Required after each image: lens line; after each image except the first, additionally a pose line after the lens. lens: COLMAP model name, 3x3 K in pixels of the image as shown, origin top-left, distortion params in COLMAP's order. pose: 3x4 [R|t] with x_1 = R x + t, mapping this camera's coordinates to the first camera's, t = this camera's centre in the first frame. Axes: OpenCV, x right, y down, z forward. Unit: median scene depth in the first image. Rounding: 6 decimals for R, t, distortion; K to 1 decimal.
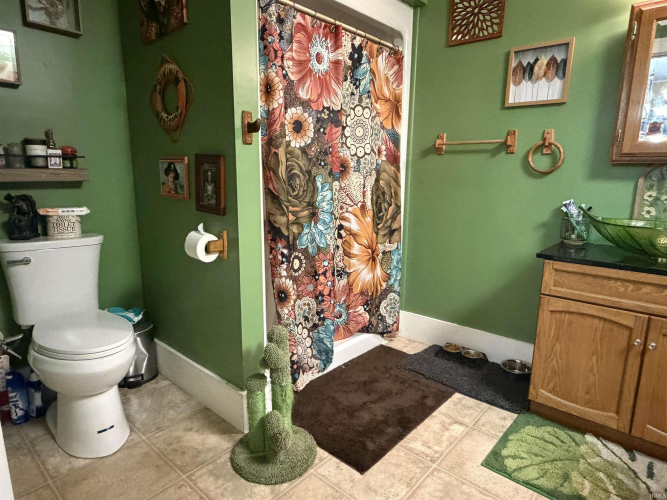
lens RADIAL K [[413.2, 0, 333.5], [0, 413.2, 250.0], [0, 0, 1]] dist [0.000899, -0.002365]
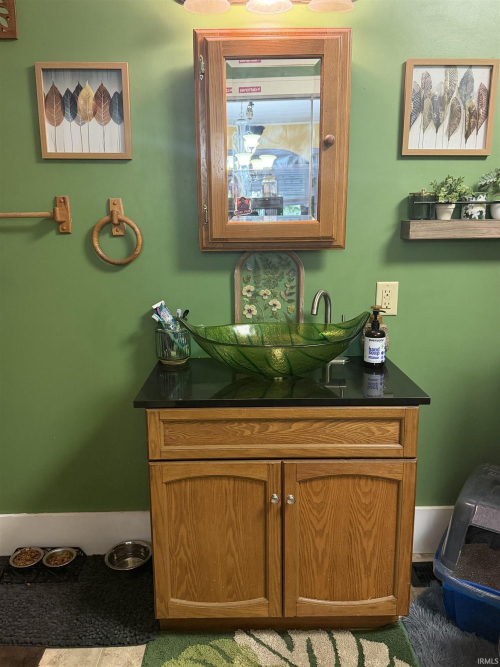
lens RADIAL K [[492.8, 0, 250.0], [0, 492.8, 333.5], [0, 0, 1]] dist [0.094161, -0.140139]
pose [[0.736723, -0.167338, 0.655162, 0.129105], [0.138525, 0.985696, 0.095991, -0.137380], [-0.661854, 0.020038, 0.749365, 0.281016]]
